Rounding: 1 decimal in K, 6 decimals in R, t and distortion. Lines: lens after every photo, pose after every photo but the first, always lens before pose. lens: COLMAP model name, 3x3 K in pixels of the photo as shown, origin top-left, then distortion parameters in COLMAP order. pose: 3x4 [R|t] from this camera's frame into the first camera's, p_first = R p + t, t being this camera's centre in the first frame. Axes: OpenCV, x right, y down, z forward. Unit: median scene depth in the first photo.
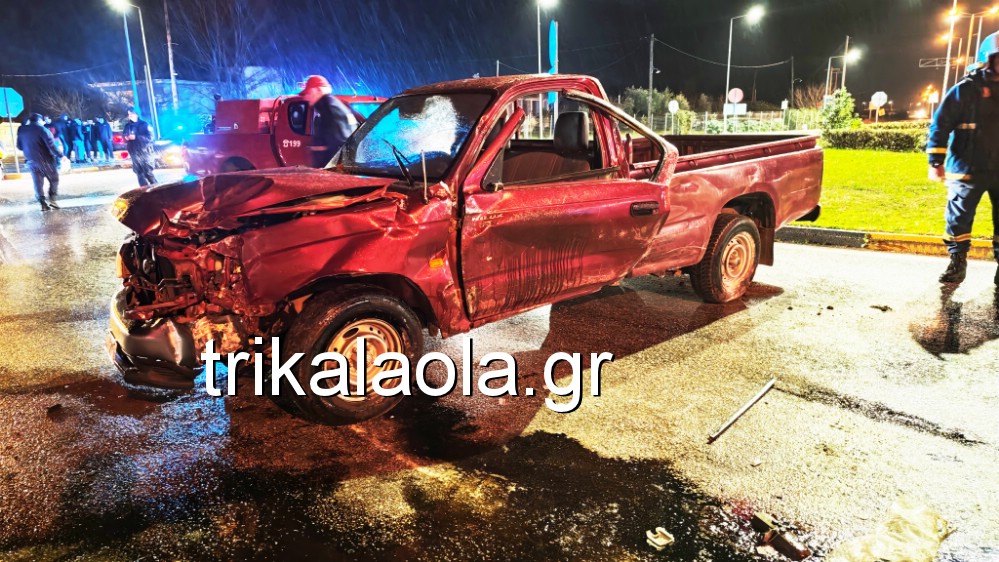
lens RADIAL K [[668.1, 0, 493.8], [0, 668.1, 301.8], [0, 0, 1]] dist [0.038288, -0.050233]
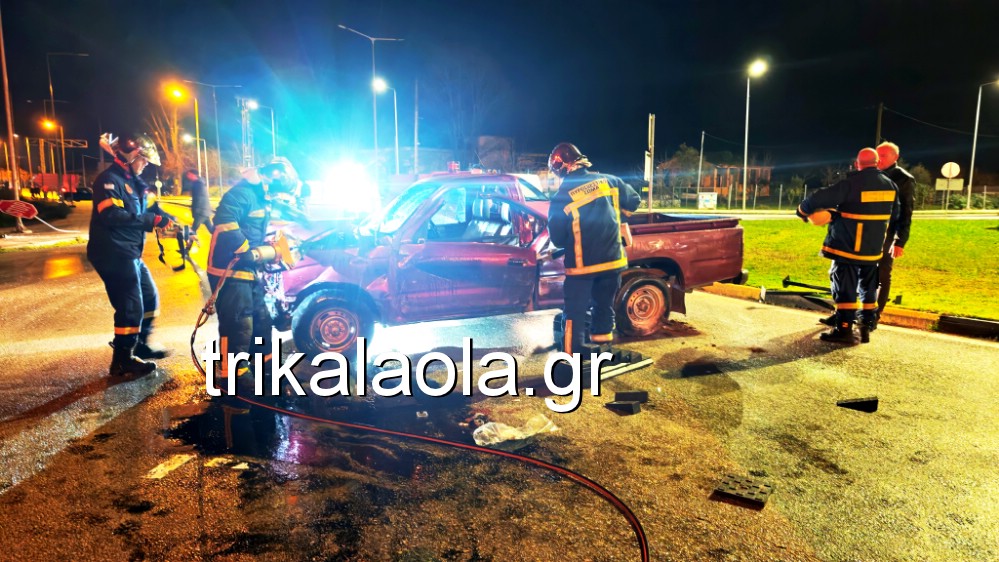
lens RADIAL K [[668.1, 0, 493.8], [0, 668.1, 301.8], [0, 0, 1]] dist [0.038288, -0.050233]
pose [[0.948080, 0.075999, -0.308819, 0.169342], [-0.104091, 0.991697, -0.075510, 0.022843], [0.300516, 0.103735, 0.948119, -0.135134]]
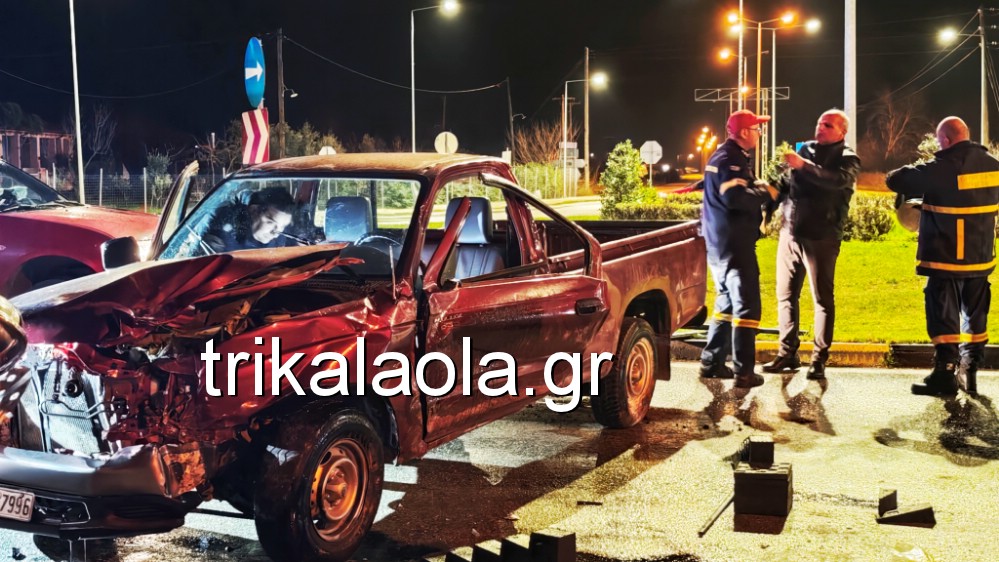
lens RADIAL K [[1408.9, 0, 499.5], [0, 1408.9, 281.0], [0, 0, 1]] dist [0.026808, -0.035882]
pose [[0.913439, -0.018622, 0.406548, -0.150916], [0.094326, 0.981438, -0.166980, 0.030227], [-0.395893, 0.190874, 0.898241, -0.149439]]
